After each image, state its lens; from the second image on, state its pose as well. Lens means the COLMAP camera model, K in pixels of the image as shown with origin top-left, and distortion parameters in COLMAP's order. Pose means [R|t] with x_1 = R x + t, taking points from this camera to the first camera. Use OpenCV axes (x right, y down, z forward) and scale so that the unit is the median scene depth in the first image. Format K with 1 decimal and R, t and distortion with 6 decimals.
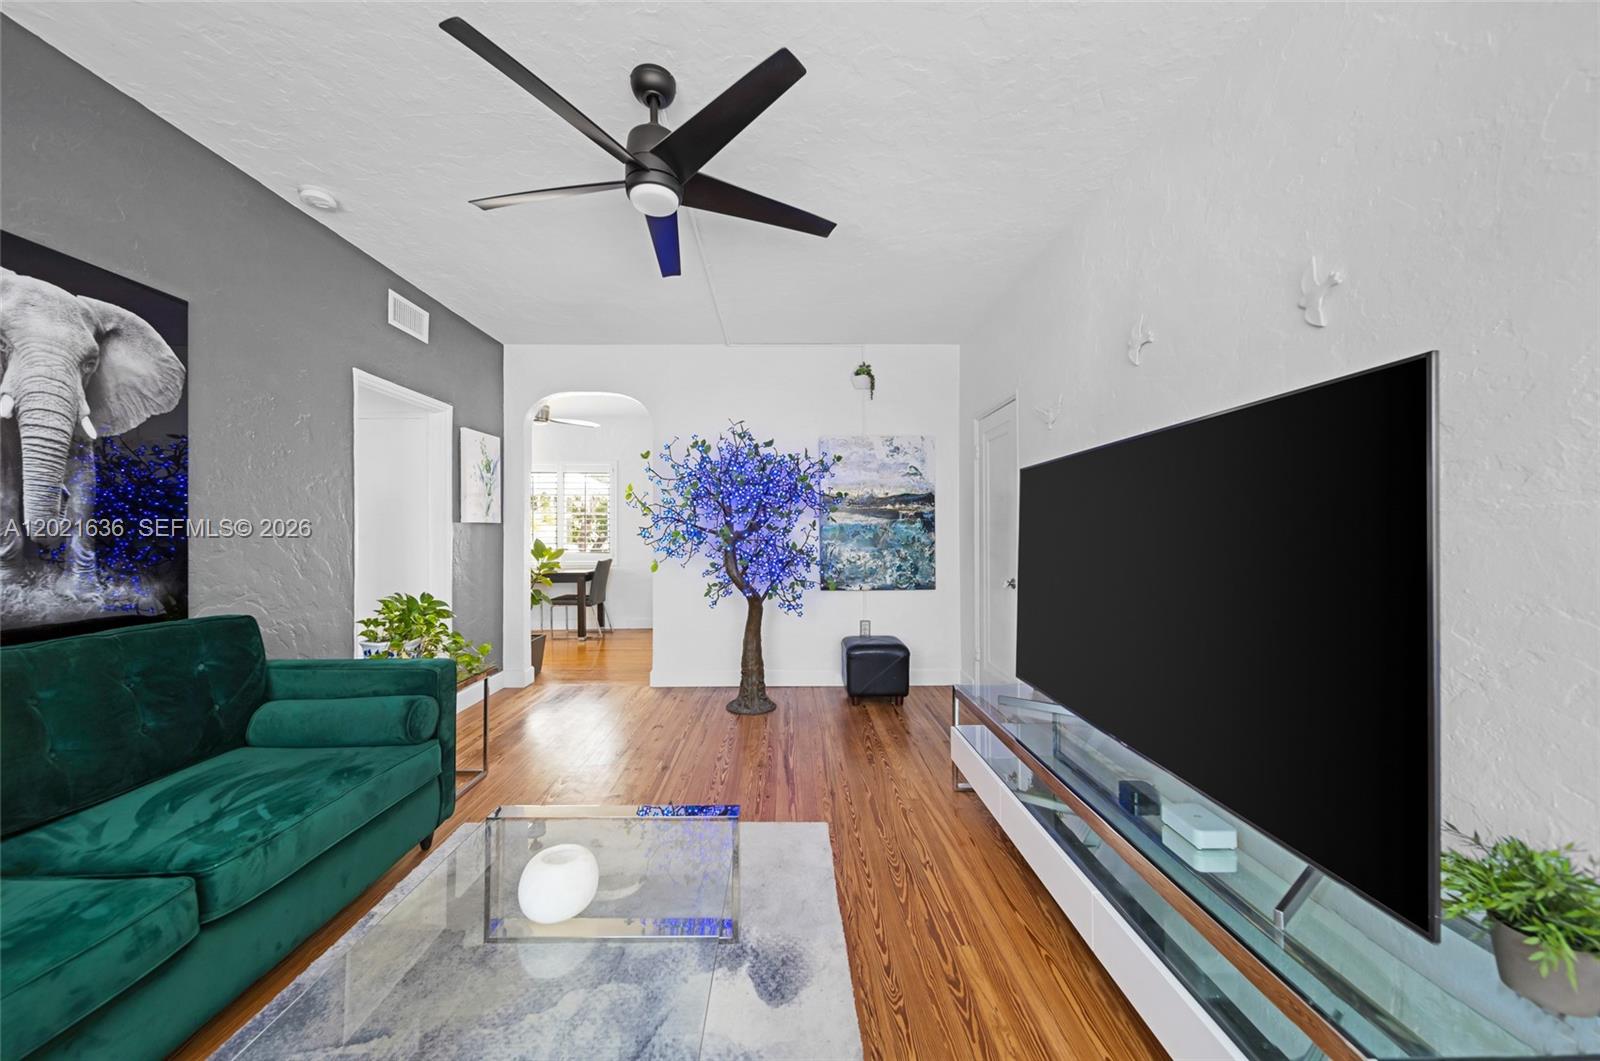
lens RADIAL K [[556.7, 0, 788.2], [0, 556.7, 527.8], [0, 0, 1]] dist [0.001964, -0.002204]
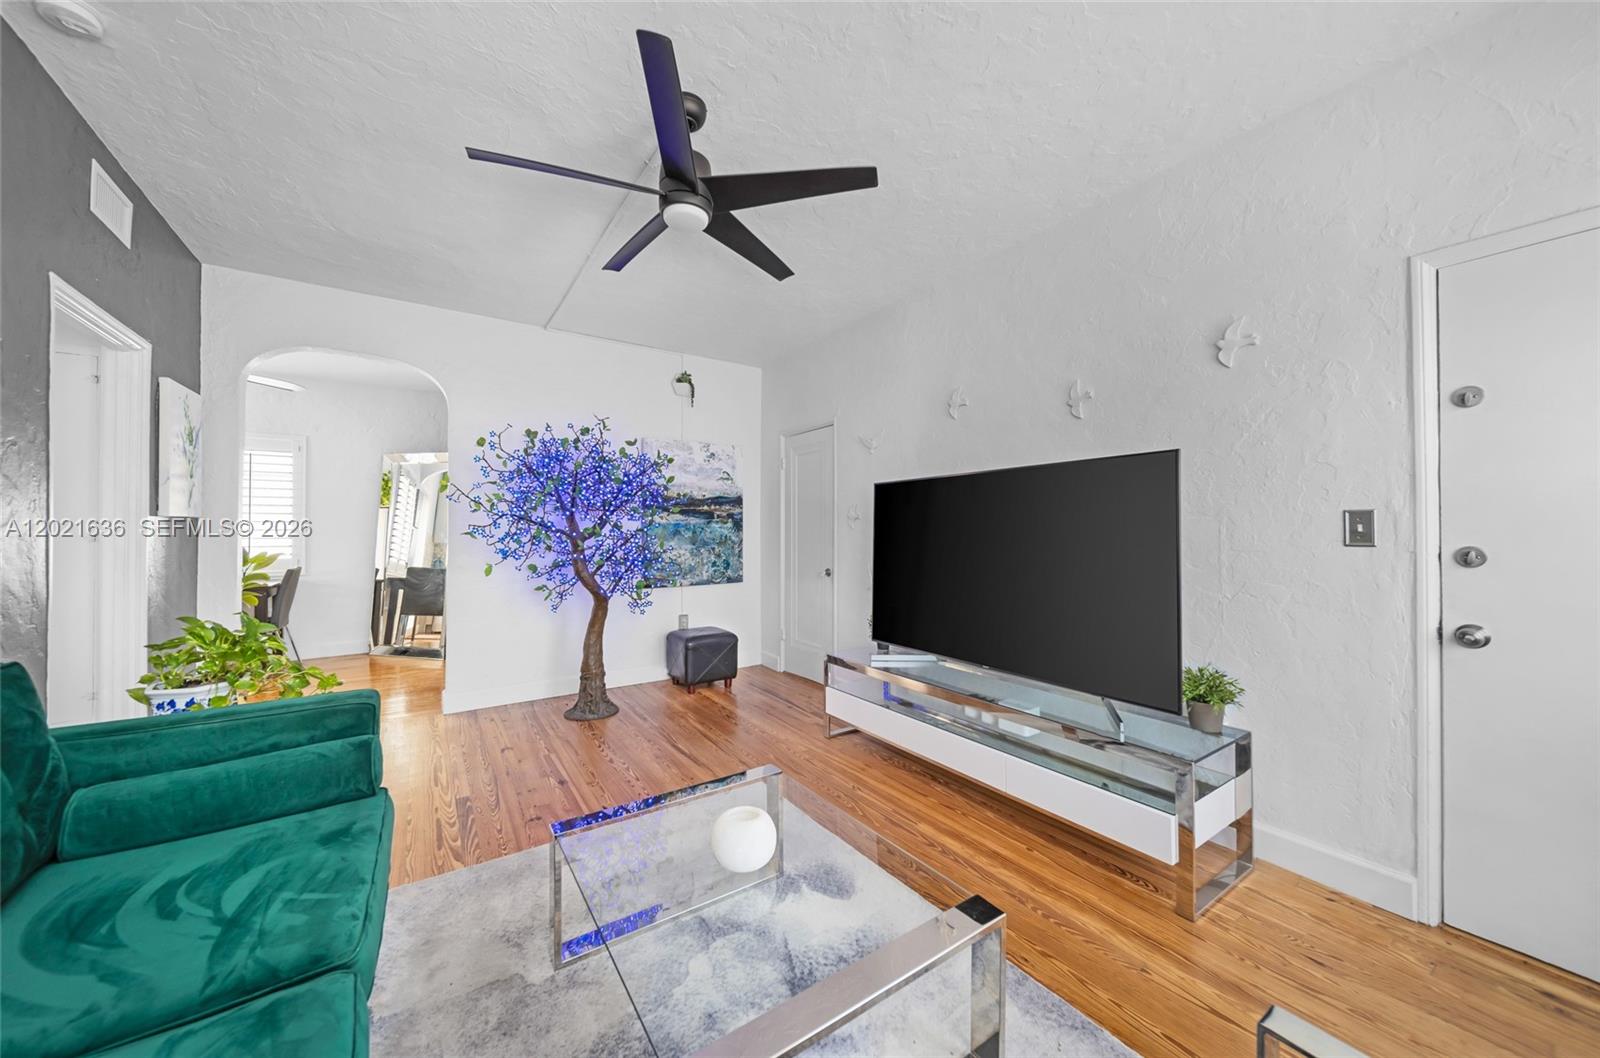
lens RADIAL K [[559.3, 0, 797.3], [0, 559.3, 523.3], [0, 0, 1]] dist [-0.000576, -0.000201]
pose [[0.832013, 0.008931, 0.554684, -0.428366], [-0.004521, 0.999946, -0.009319, 0.002713], [-0.554738, 0.005246, 0.832009, -0.005021]]
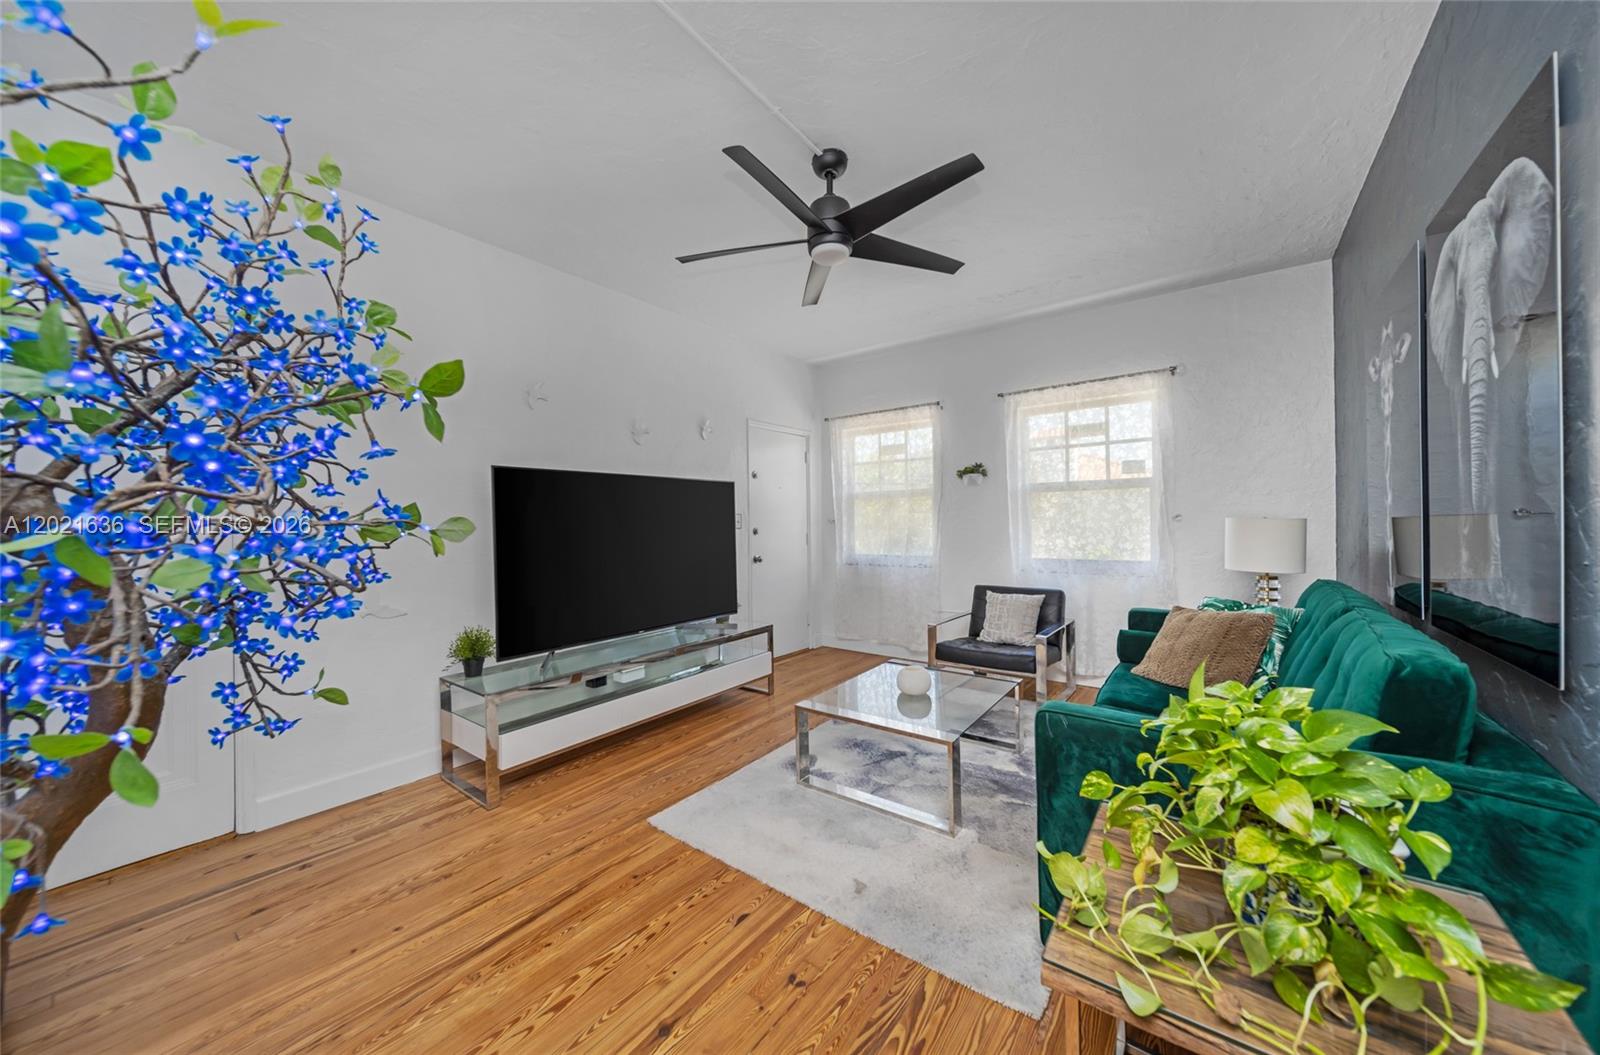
lens RADIAL K [[556.7, 0, 788.2], [0, 556.7, 524.8], [0, 0, 1]] dist [0.001964, -0.002204]
pose [[-0.787730, 0.008529, 0.615962, -0.608155], [0.010432, 0.999945, -0.000504, 0.011725], [-0.615933, 0.006029, -0.787776, 1.335956]]
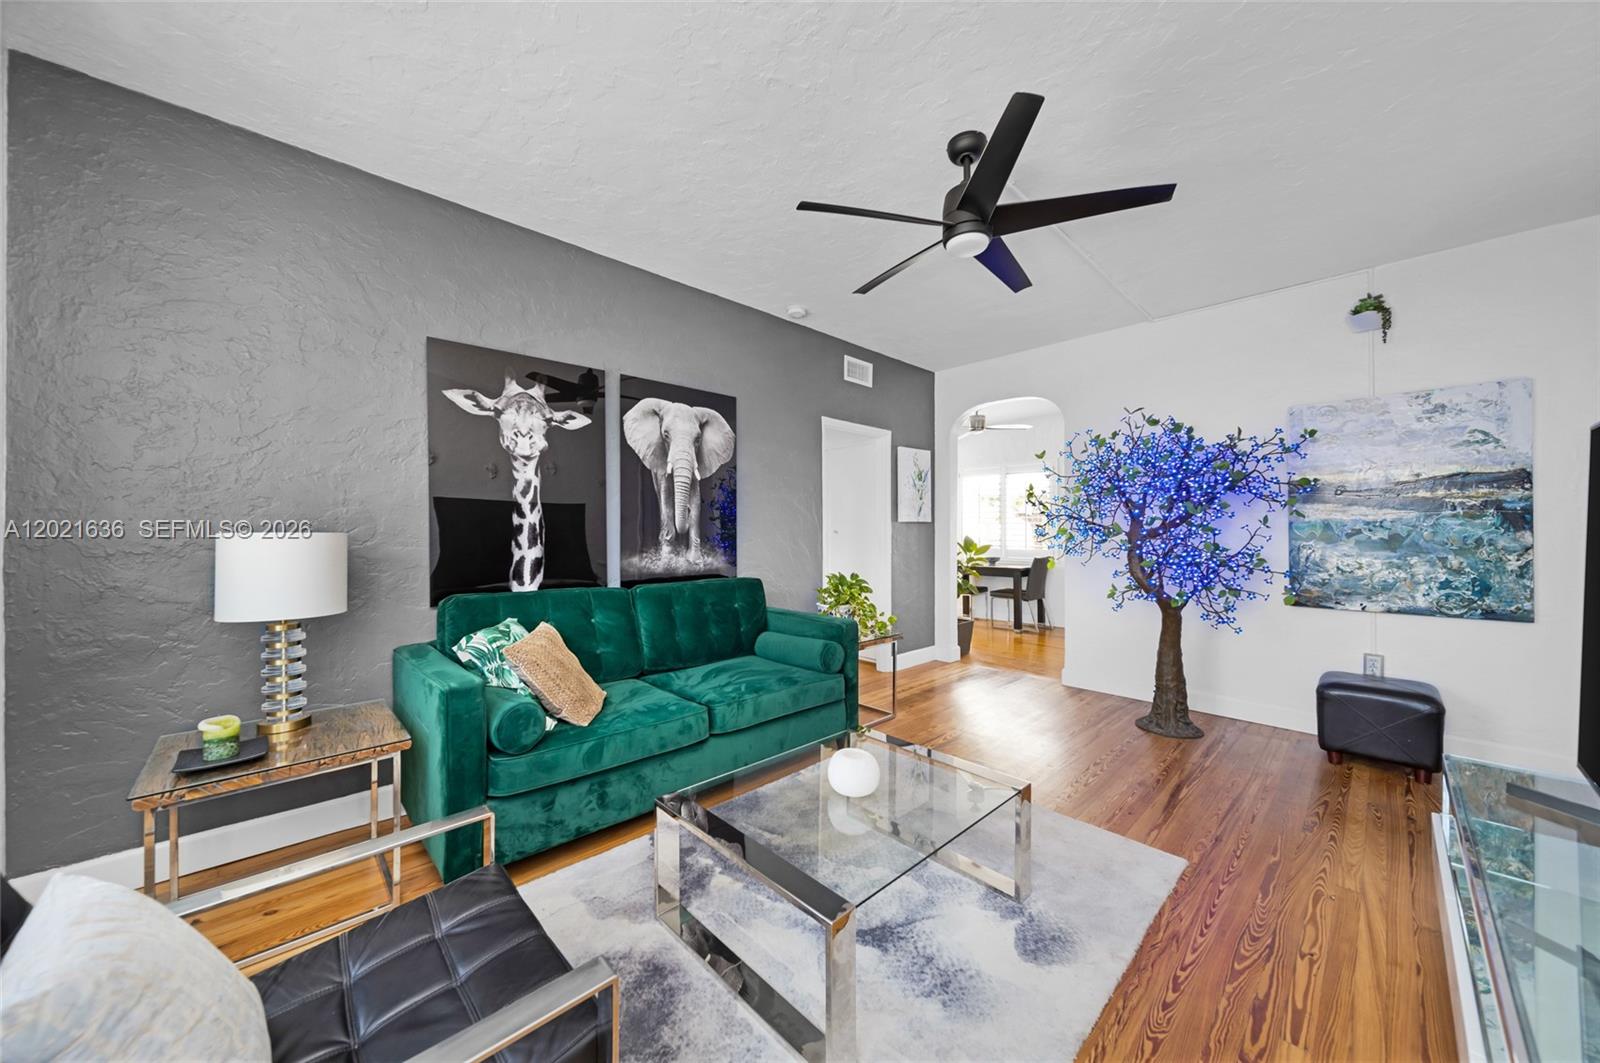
lens RADIAL K [[552.4, 0, 799.4], [0, 552.4, 527.5], [0, 0, 1]] dist [-0.000703, -0.000276]
pose [[0.684850, -0.000574, -0.728684, 0.236280], [0.002747, 0.999995, 0.001794, 0.000756], [0.728679, -0.003230, 0.684848, -0.034195]]
